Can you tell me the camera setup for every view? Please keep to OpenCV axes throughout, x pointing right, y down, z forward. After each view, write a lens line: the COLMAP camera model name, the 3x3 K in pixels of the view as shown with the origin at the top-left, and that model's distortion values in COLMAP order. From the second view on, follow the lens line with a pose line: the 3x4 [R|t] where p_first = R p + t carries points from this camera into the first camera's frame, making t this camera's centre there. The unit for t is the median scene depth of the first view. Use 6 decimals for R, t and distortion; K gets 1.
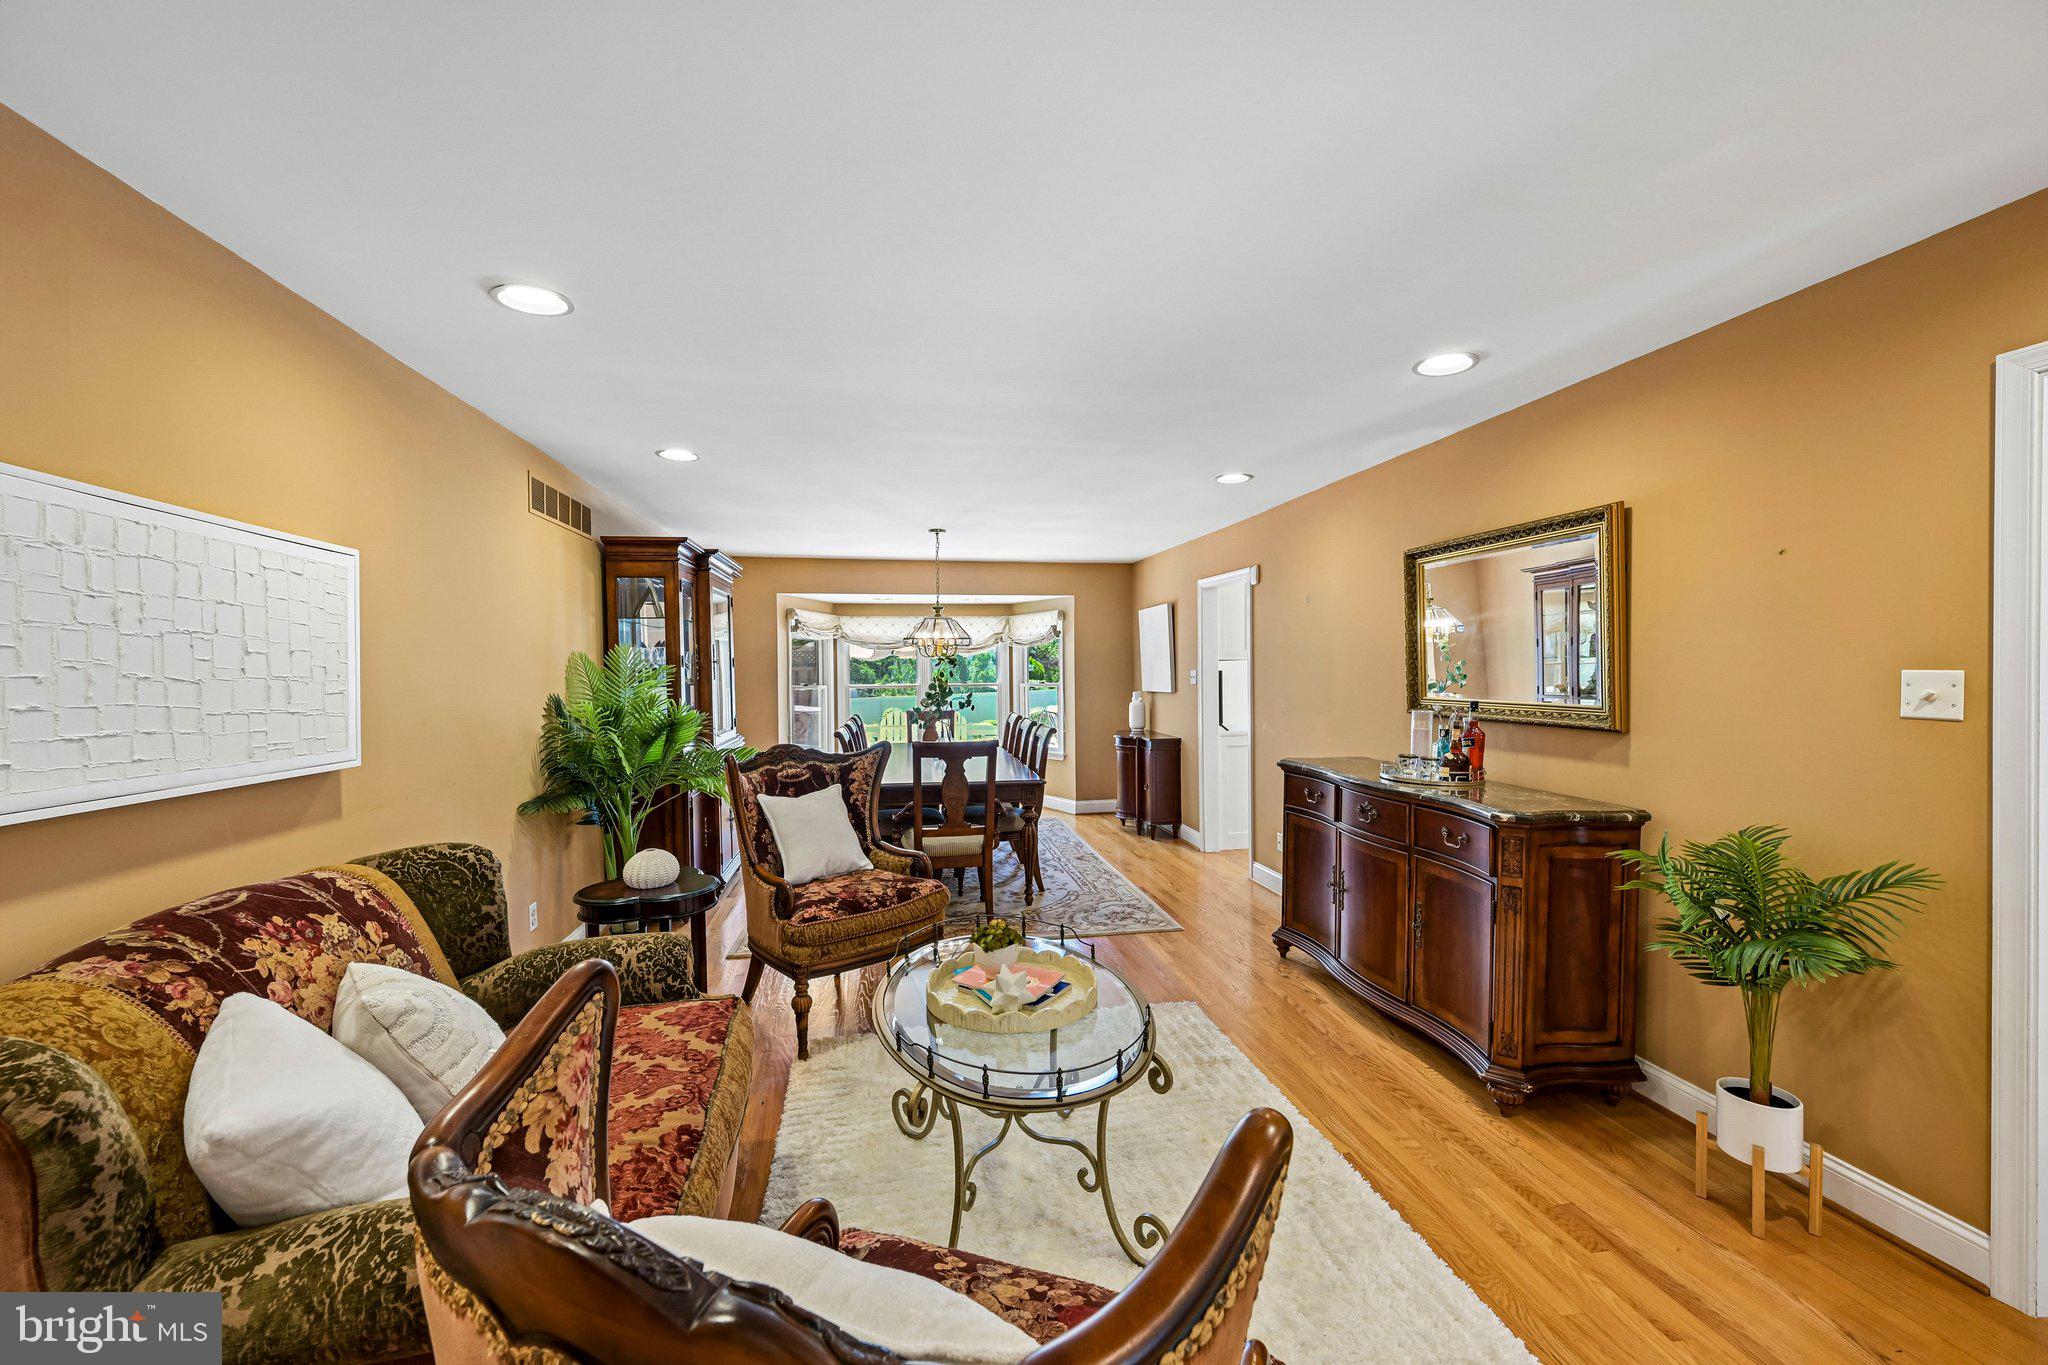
lens RADIAL K [[803.5, 0, 1026.4], [0, 803.5, 682.1], [0, 0, 1]] dist [0.000220, -0.000125]
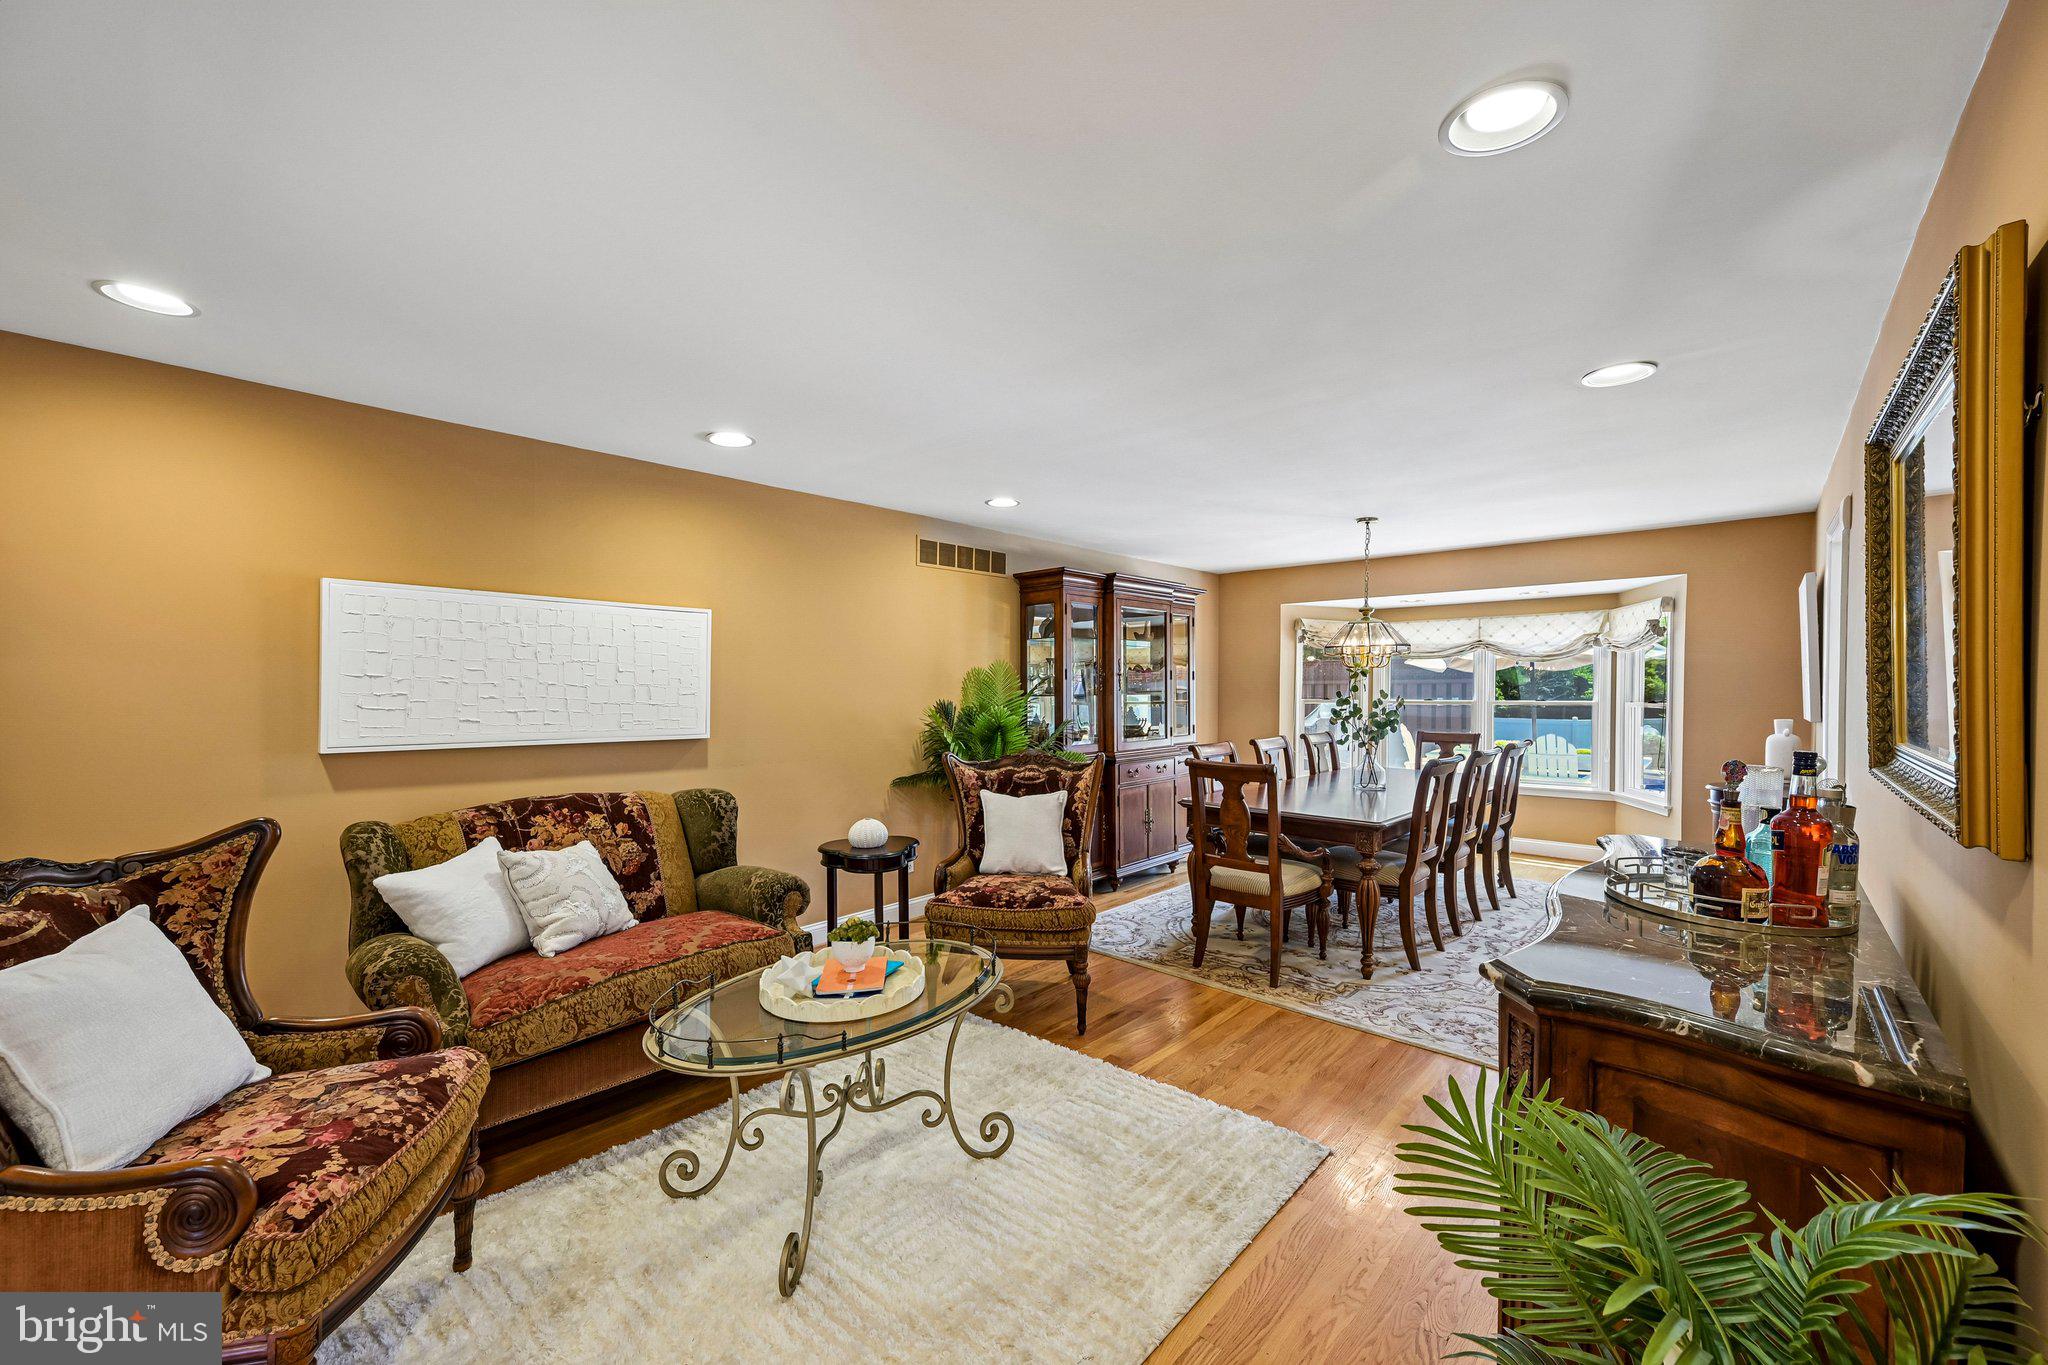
lens RADIAL K [[803.5, 0, 1023.0], [0, 803.5, 681.3], [0, 0, 1]] dist [0.000220, -0.000125]
pose [[0.604283, 0.002696, -0.796765, 0.490490], [-0.015956, 0.999835, -0.008718, -0.005255], [0.796610, 0.017981, 0.604226, 0.274293]]
